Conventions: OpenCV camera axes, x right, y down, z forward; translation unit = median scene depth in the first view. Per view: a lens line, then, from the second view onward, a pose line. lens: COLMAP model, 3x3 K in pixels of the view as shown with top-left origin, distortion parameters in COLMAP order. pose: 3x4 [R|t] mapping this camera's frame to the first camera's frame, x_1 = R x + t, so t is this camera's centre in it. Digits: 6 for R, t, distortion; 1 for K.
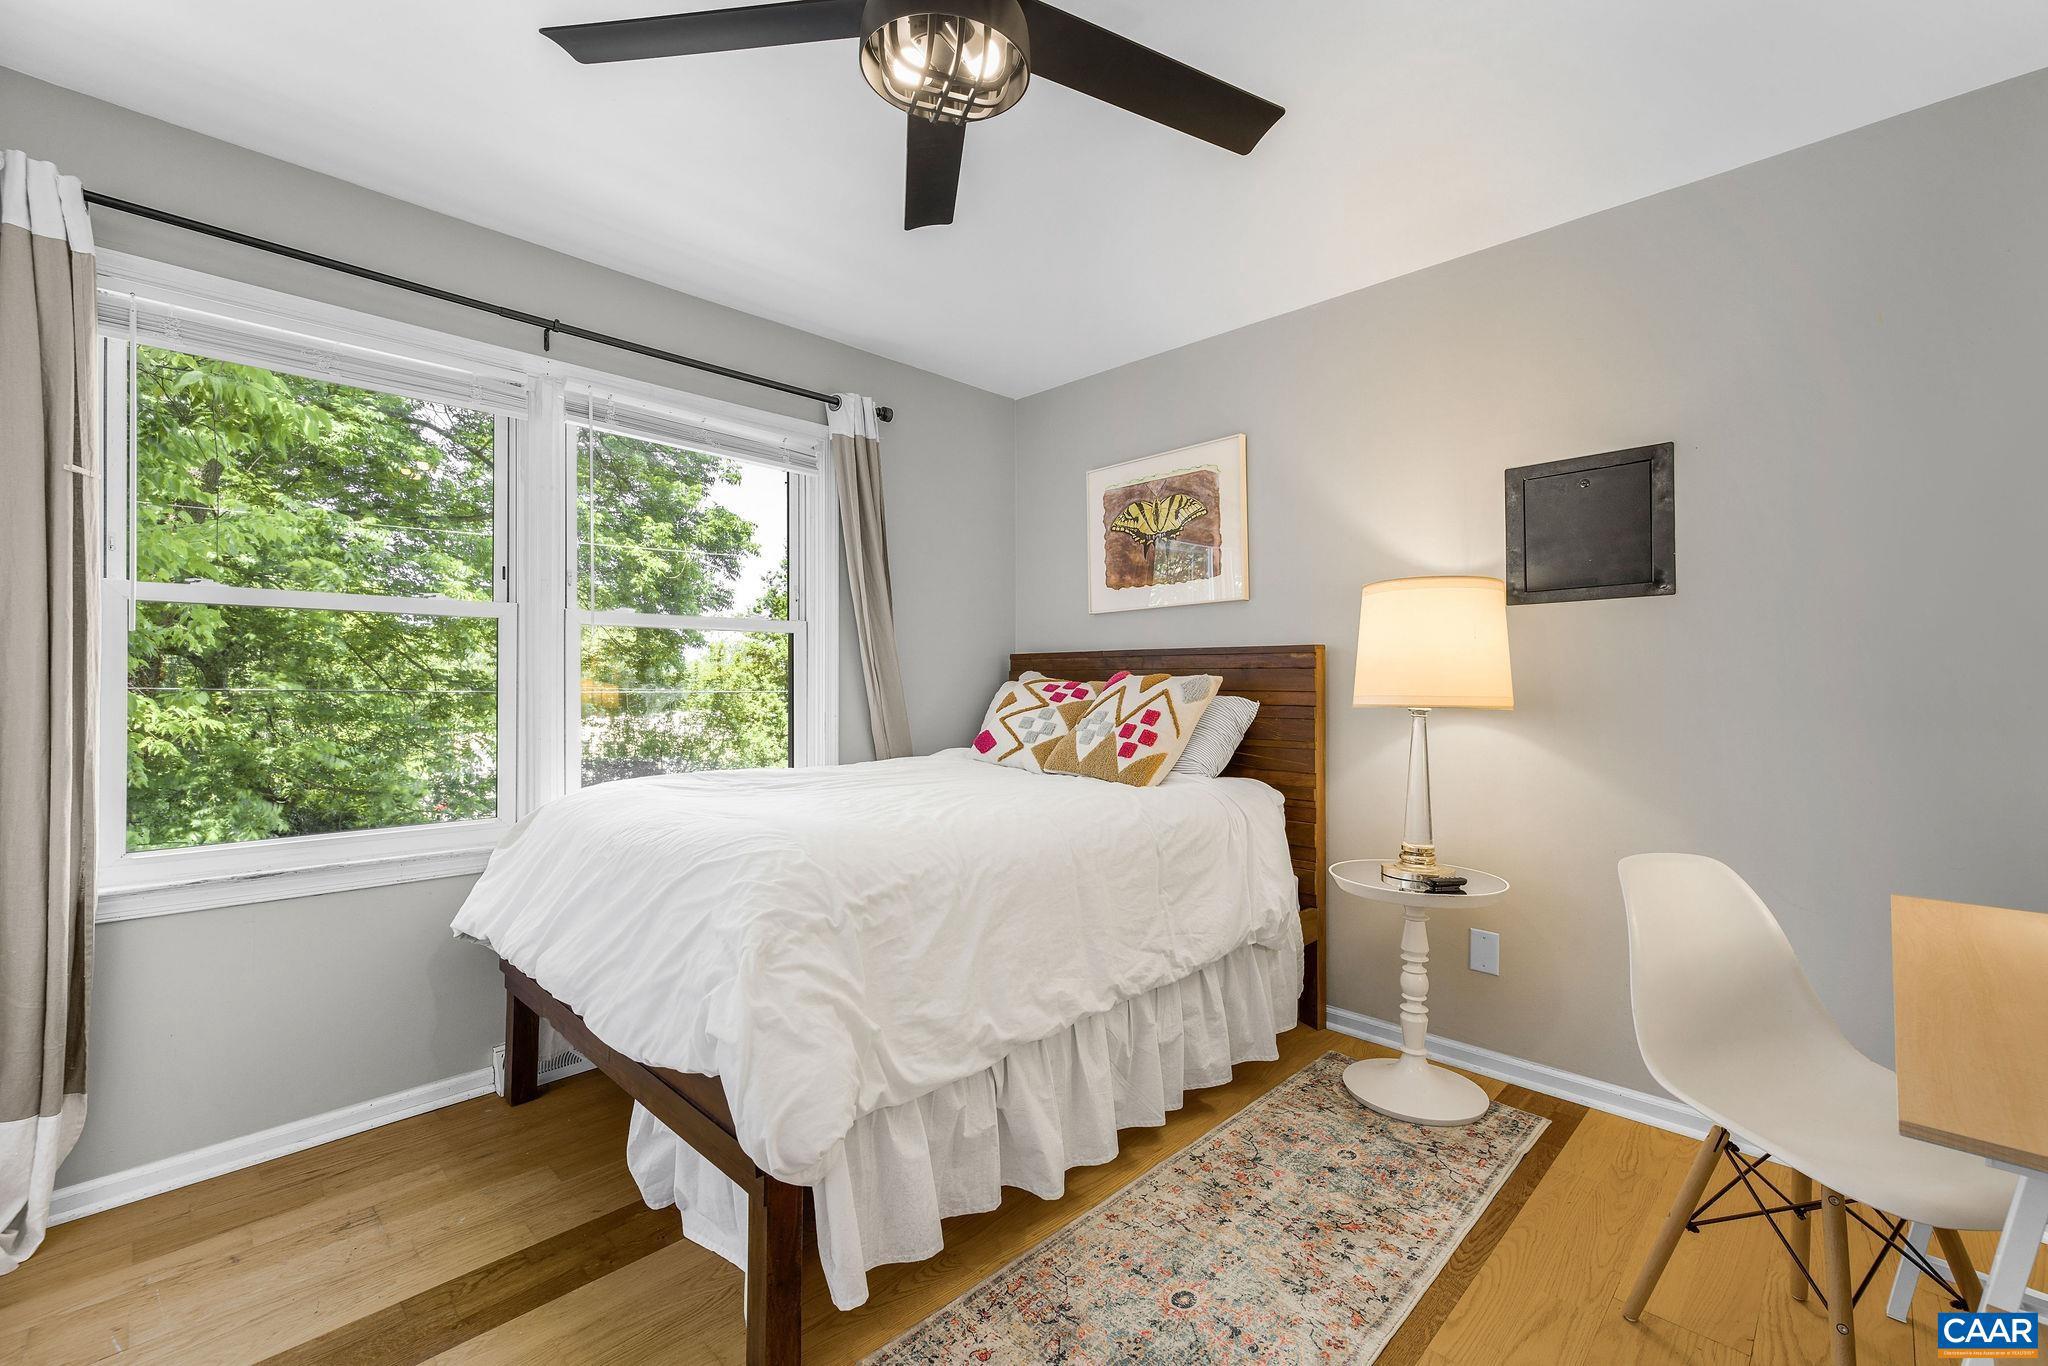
lens RADIAL K [[869.6, 0, 1022.5], [0, 869.6, 680.2], [0, 0, 1]] dist [0.006391, 0.001431]
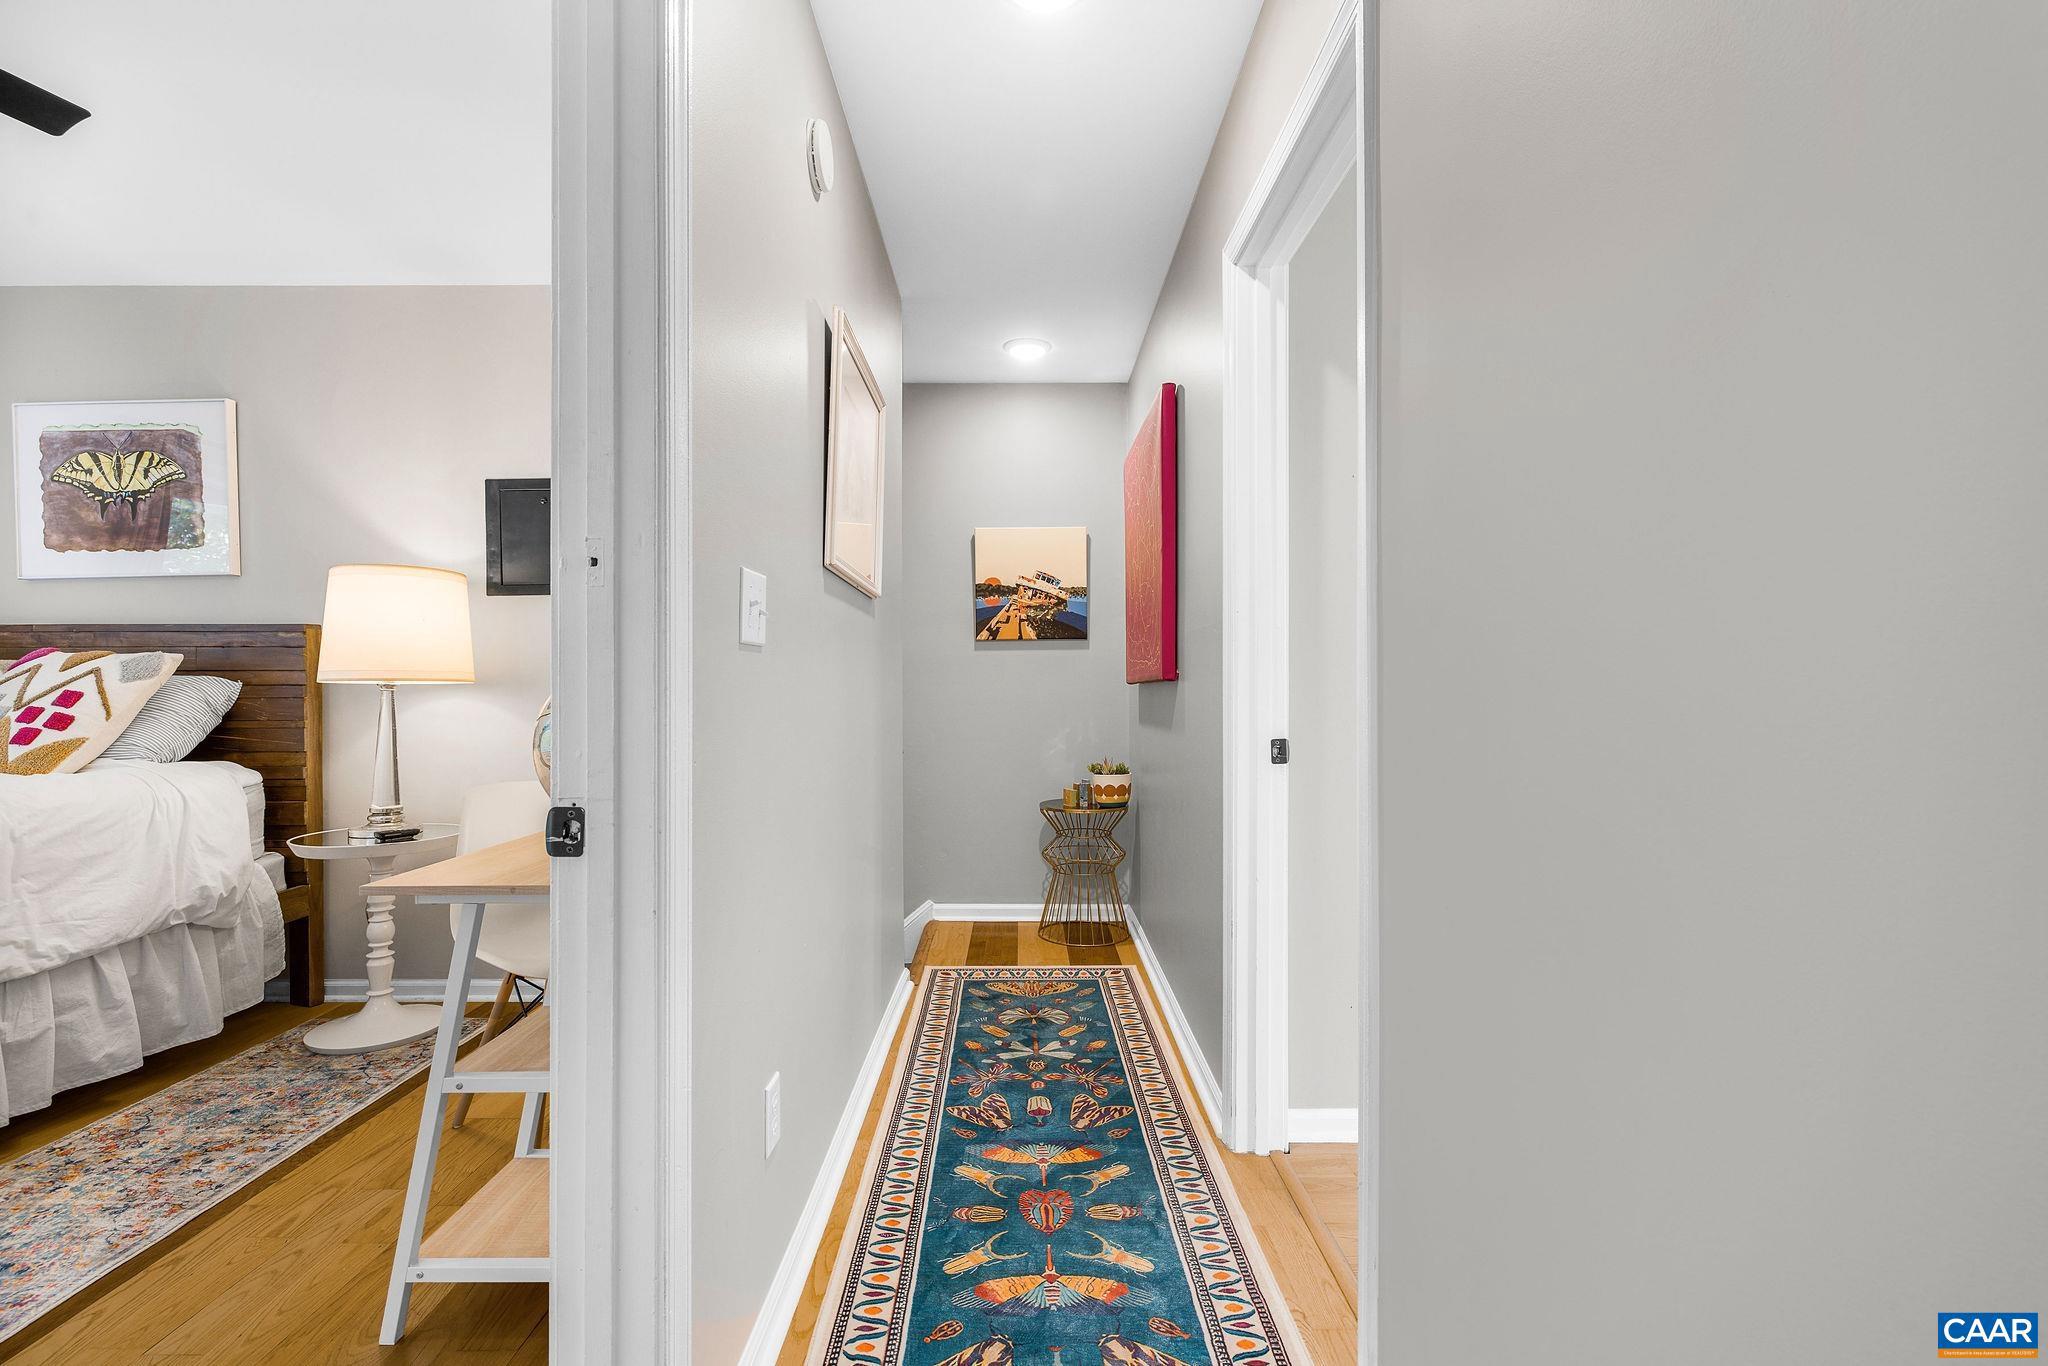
lens RADIAL K [[916.6, 0, 1026.3], [0, 916.6, 679.2], [0, 0, 1]] dist [0.004578, -0.000548]
pose [[0.712371, -0.001059, 0.701802, 0.185135], [0.001684, 0.999999, -0.000200, 0.024804], [-0.701801, 0.001324, 0.712372, -0.351044]]
